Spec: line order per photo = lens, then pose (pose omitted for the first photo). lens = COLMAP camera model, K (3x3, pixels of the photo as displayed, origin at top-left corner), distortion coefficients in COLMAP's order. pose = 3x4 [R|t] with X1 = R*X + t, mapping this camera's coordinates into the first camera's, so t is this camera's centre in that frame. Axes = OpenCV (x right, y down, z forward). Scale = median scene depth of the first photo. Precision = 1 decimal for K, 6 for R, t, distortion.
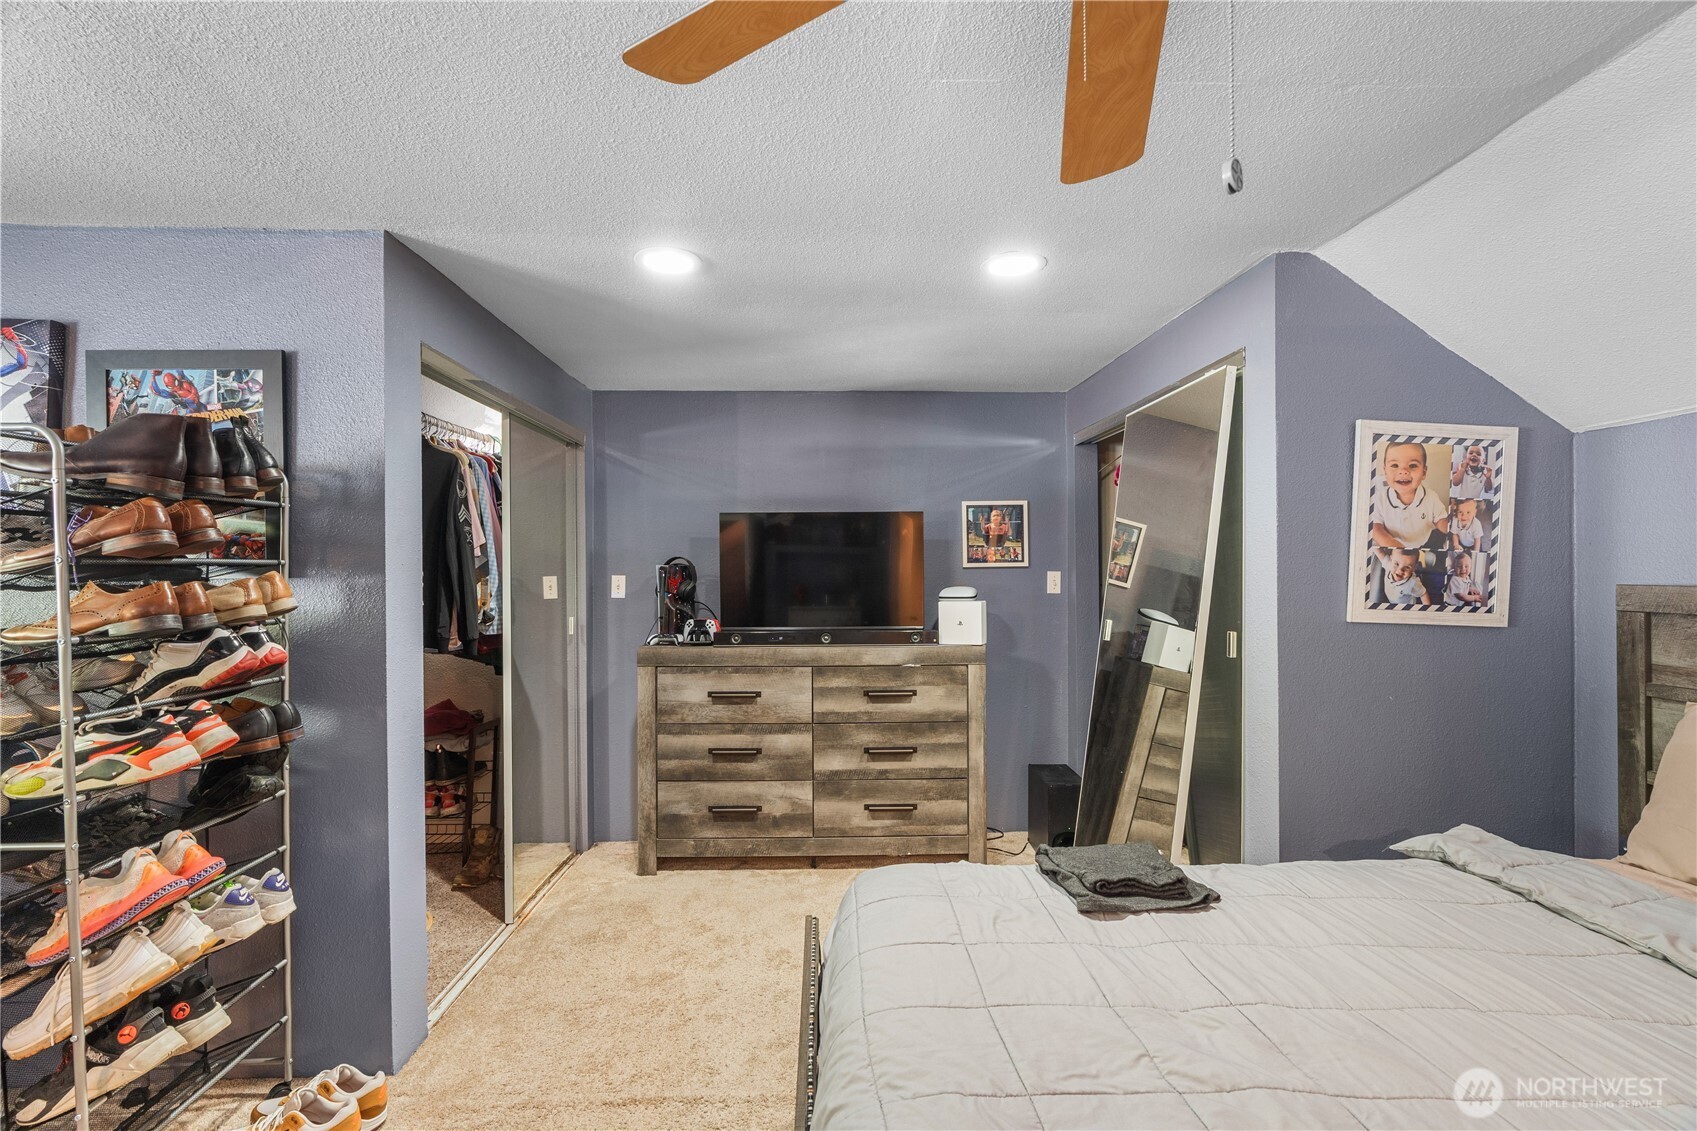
lens RADIAL K [[761.1, 0, 849.9], [0, 761.1, 565.1], [0, 0, 1]] dist [-0.010493, 0.003413]
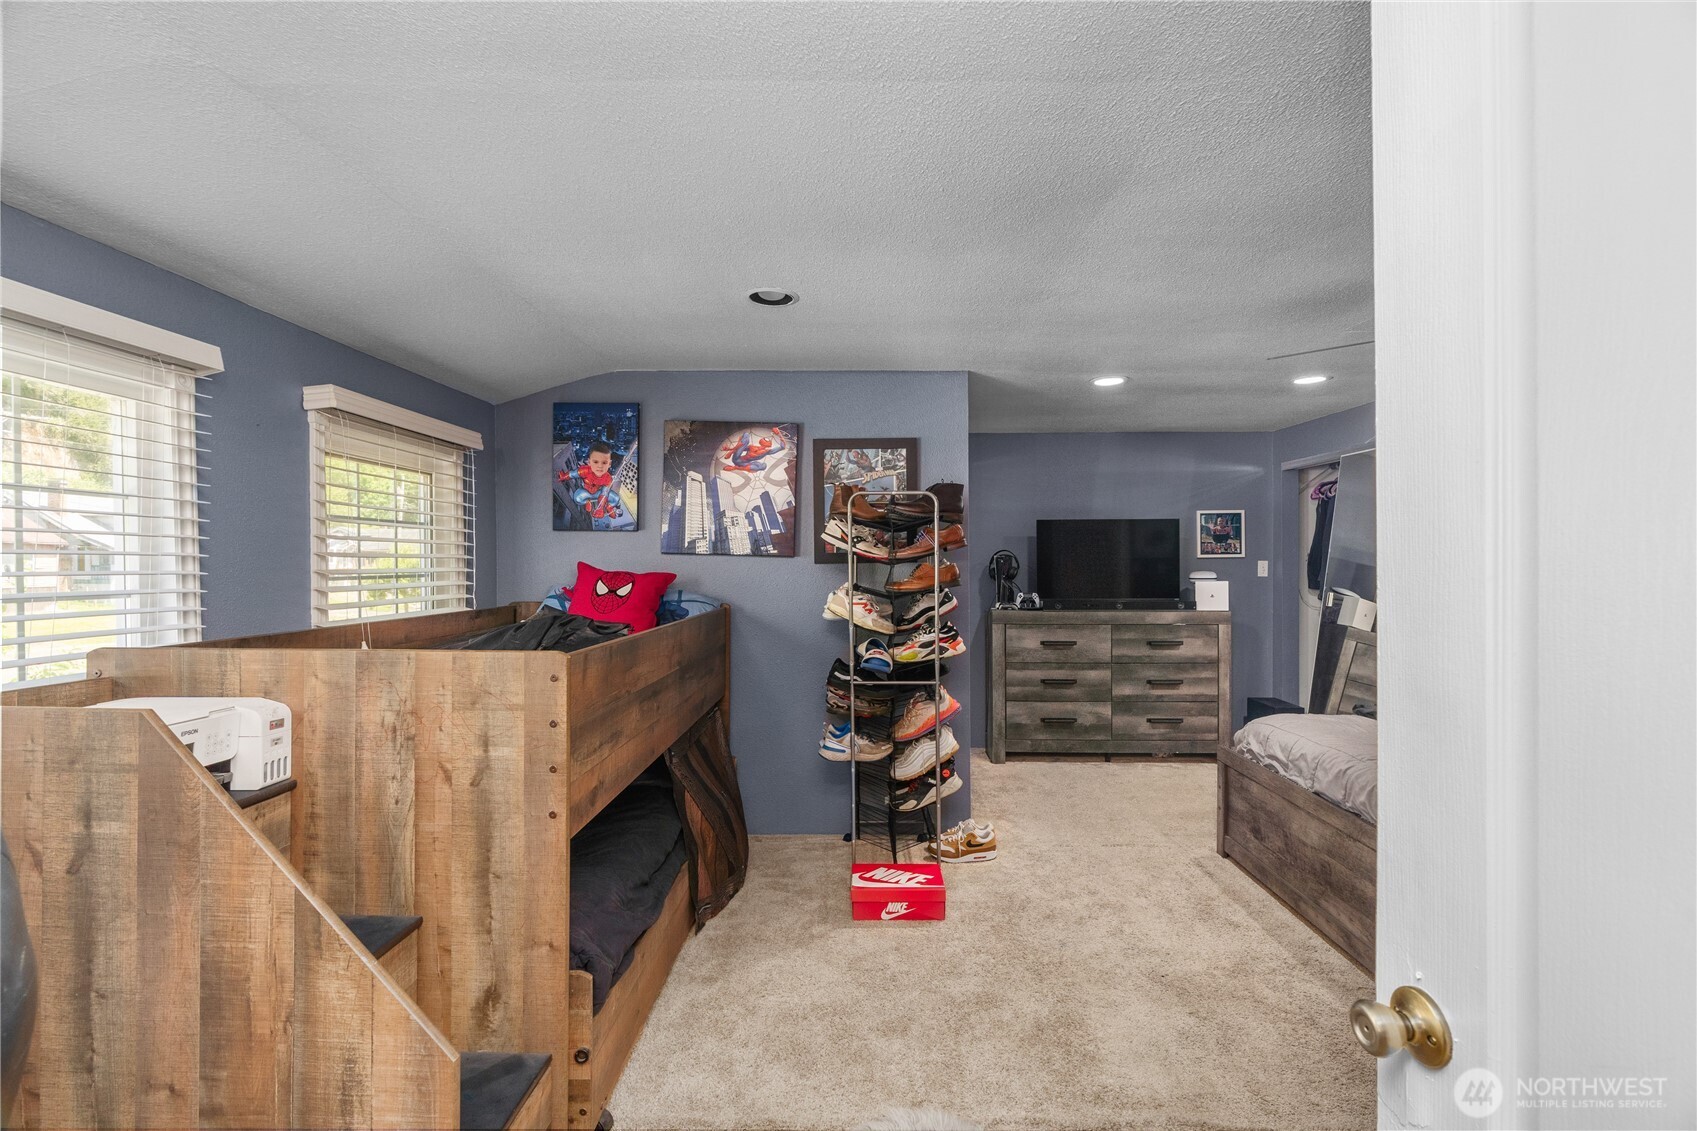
lens RADIAL K [[761.1, 0, 848.2], [0, 761.1, 565.0], [0, 0, 1]] dist [-0.010493, 0.003413]
pose [[0.998299, 0.002515, -0.058243, -0.474429], [-0.001847, 0.999932, 0.011524, 0.001412], [0.058268, -0.011397, 0.998236, -0.500874]]
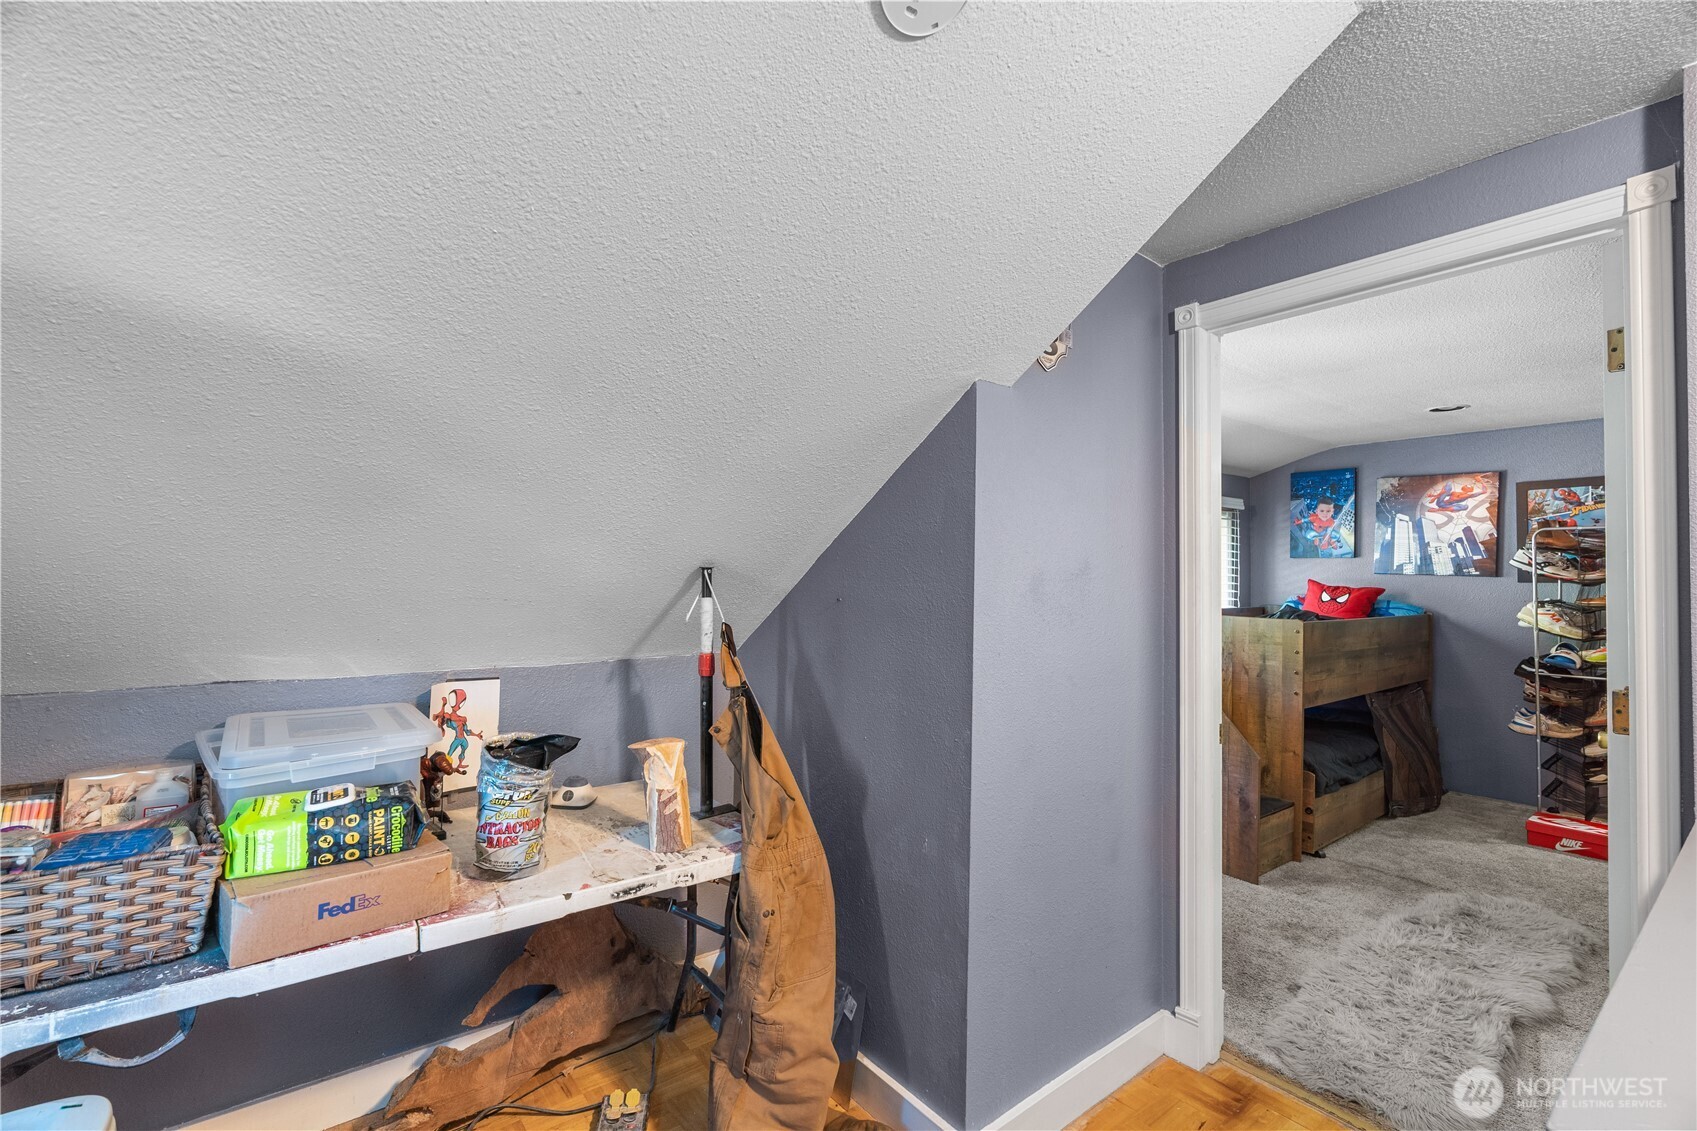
lens RADIAL K [[761.1, 0, 850.6], [0, 761.1, 568.6], [0, 0, 1]] dist [-0.010493, 0.003413]
pose [[0.590325, 0.001144, -0.807165, -0.200998], [-0.006904, 0.999970, -0.003632, -0.000053], [0.807136, 0.007717, 0.590315, -1.163392]]
